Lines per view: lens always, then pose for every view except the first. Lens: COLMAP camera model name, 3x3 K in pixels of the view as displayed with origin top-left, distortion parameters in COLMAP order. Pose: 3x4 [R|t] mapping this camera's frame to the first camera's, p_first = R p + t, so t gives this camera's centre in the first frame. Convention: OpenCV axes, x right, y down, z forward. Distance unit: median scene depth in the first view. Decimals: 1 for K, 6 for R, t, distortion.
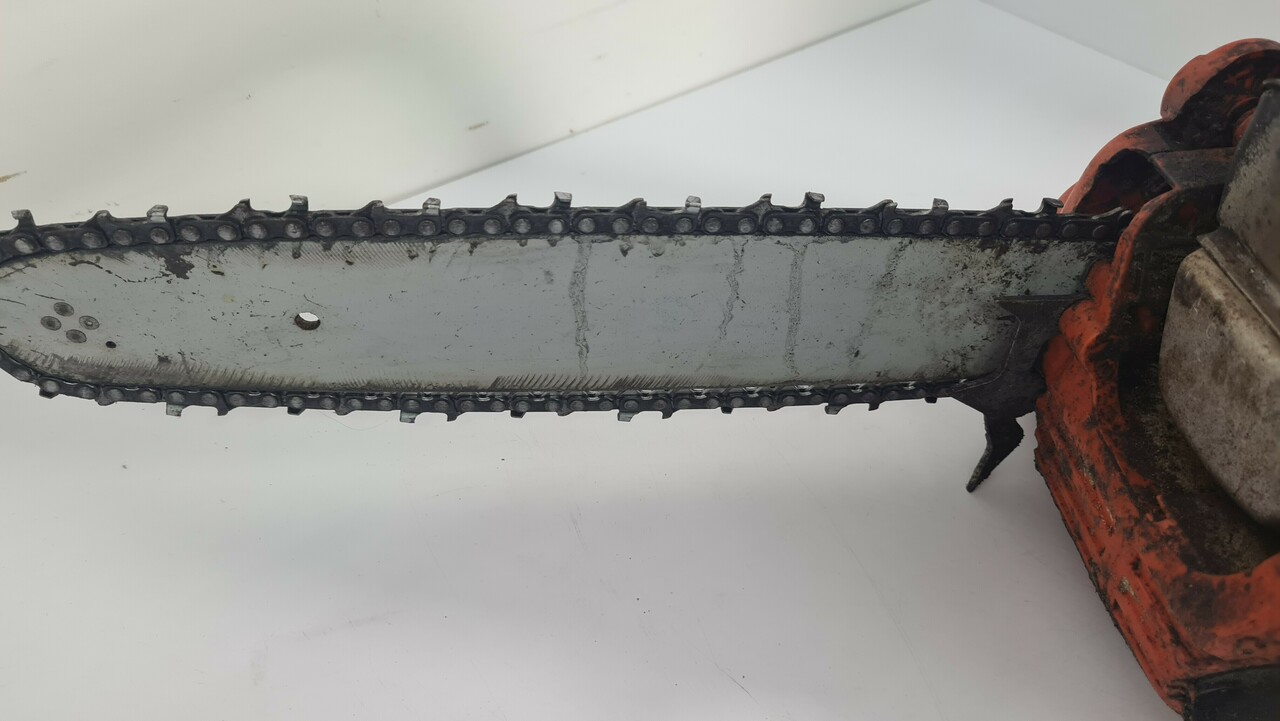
lens RADIAL K [[982.2, 0, 640.4], [0, 982.2, 360.6], [0, 0, 1]] dist [0.025588, -0.007149]
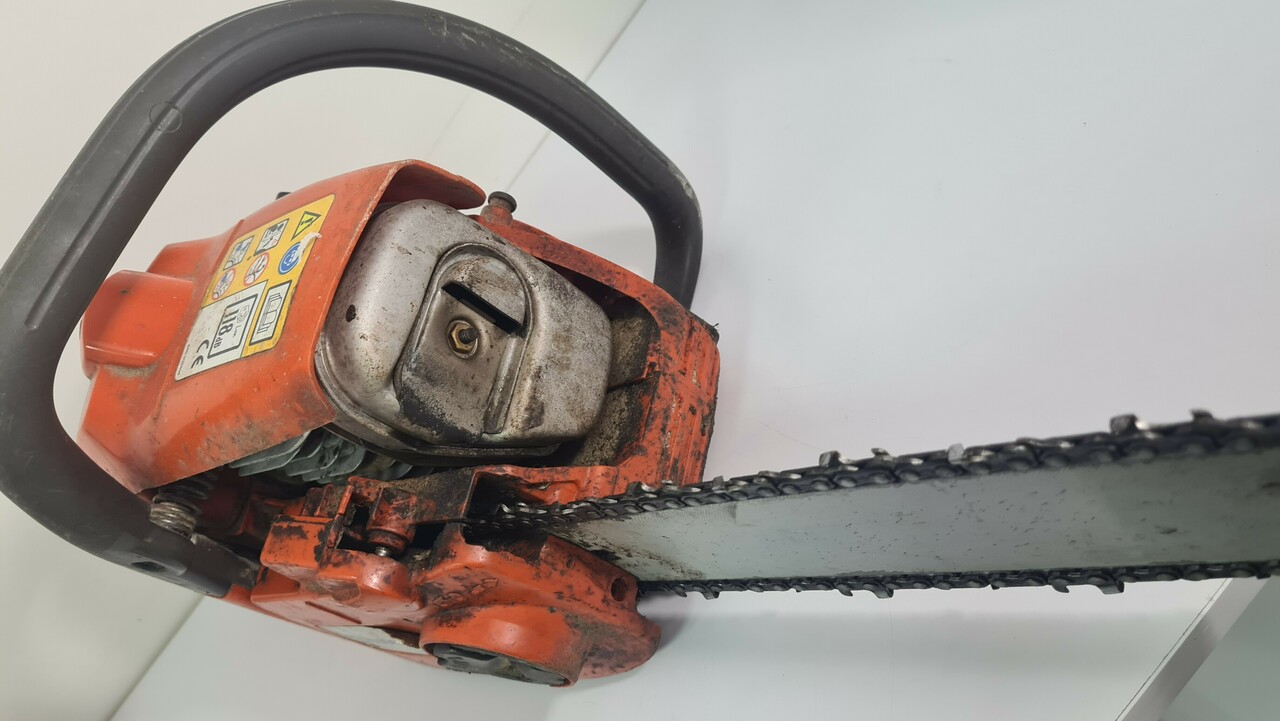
lens RADIAL K [[982.2, 0, 640.0], [0, 982.2, 360.1], [0, 0, 1]] dist [0.025588, -0.007149]
pose [[-0.733908, 0.076661, 0.674908, -0.503075], [0.635587, -0.272982, 0.722157, -0.978064], [0.239599, 0.958960, 0.151619, 0.778573]]
